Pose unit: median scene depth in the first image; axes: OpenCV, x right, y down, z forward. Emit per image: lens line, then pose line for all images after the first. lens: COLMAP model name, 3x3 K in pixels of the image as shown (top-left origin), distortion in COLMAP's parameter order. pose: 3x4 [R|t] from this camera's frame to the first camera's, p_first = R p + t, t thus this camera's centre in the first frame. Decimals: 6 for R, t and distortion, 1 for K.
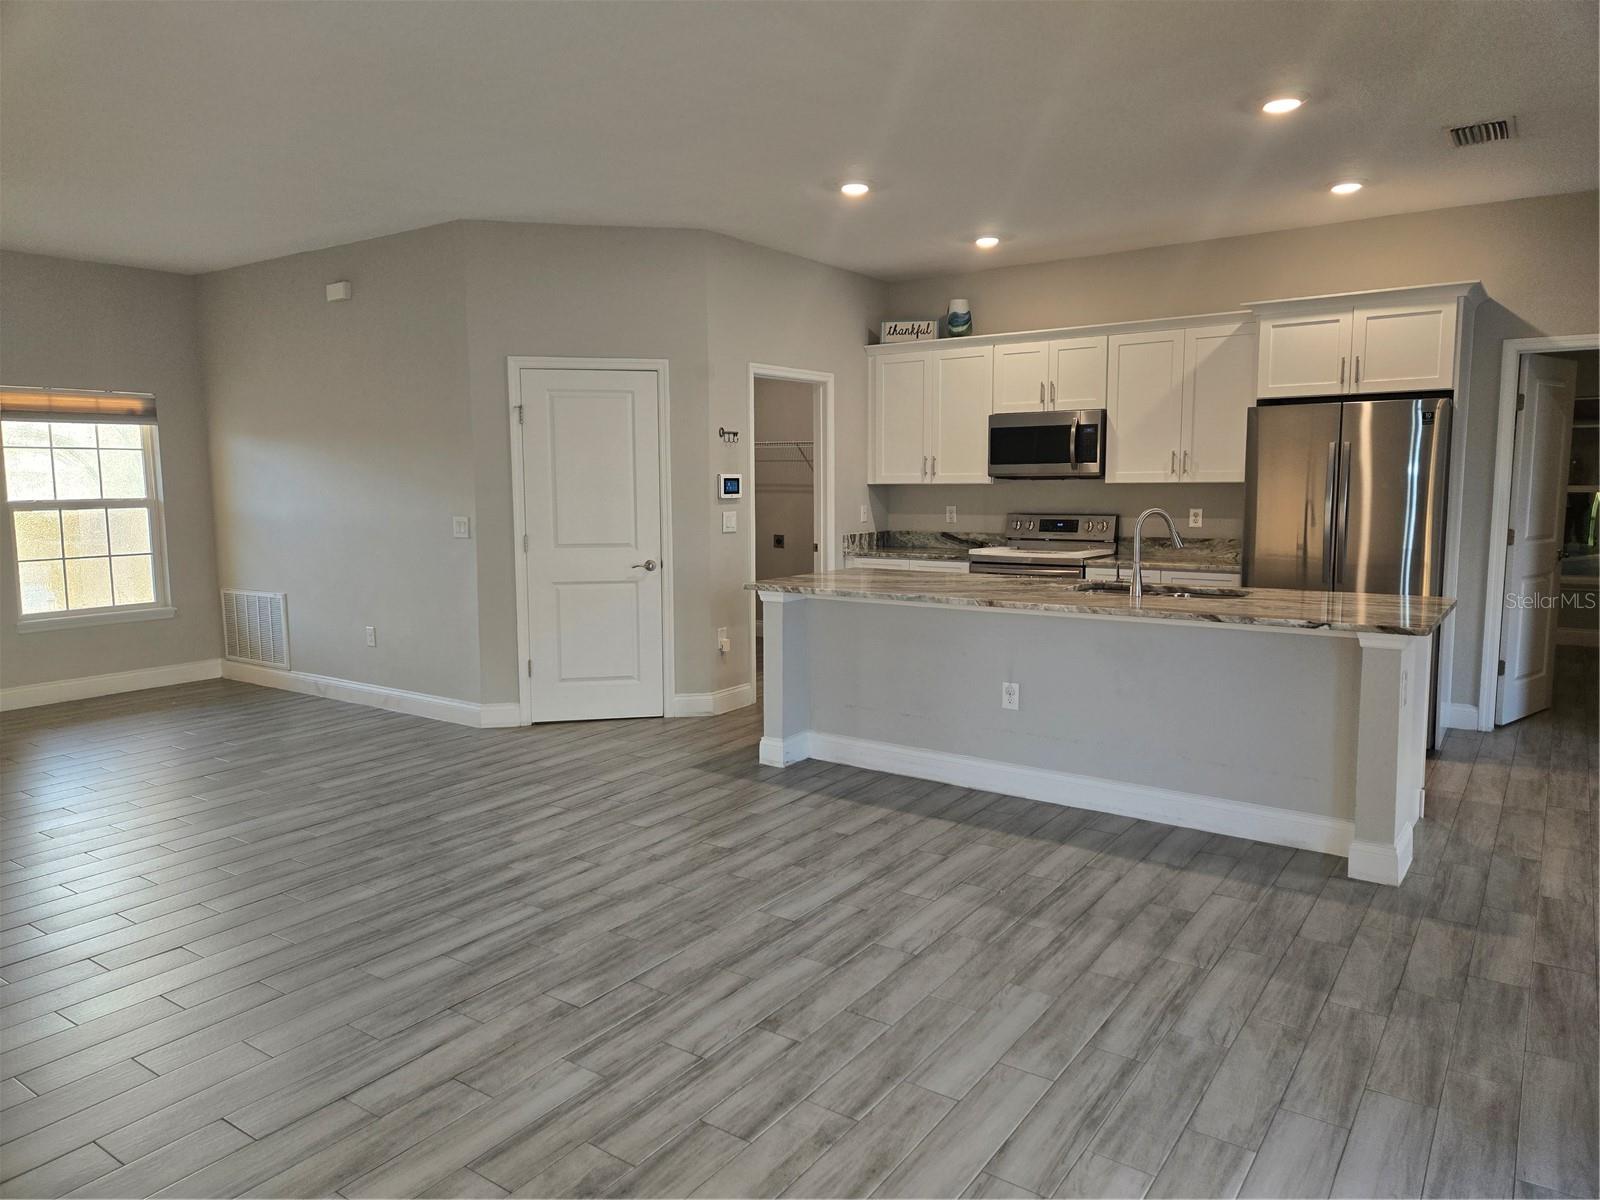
lens RADIAL K [[1077.6, 0, 806.0], [0, 1077.6, 595.2], [0, 0, 1]] dist [0.021629, -0.014092]
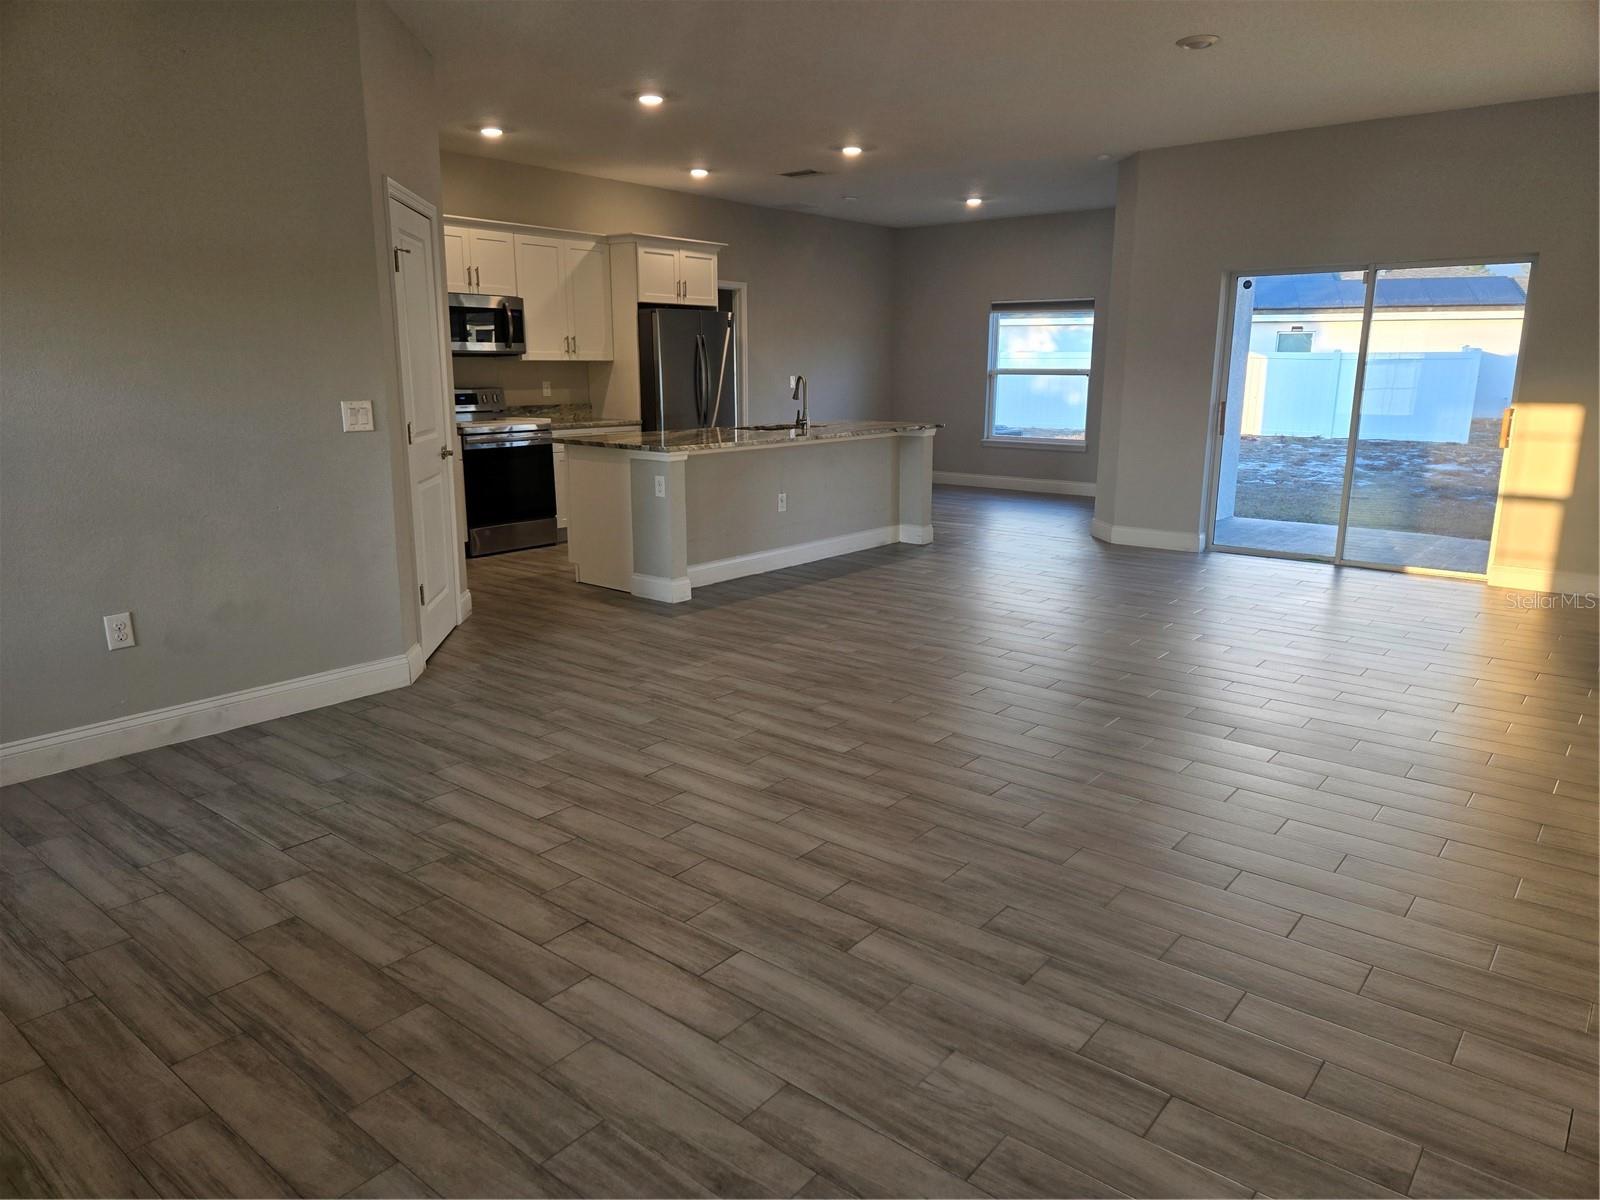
lens RADIAL K [[1077.6, 0, 809.5], [0, 1077.6, 607.8], [0, 0, 1]] dist [0.021629, -0.014092]
pose [[0.061580, -0.216167, 0.974412, -1.312324], [0.101958, 0.972521, 0.209304, -0.076424], [-0.992881, 0.086460, 0.081928, 0.845398]]
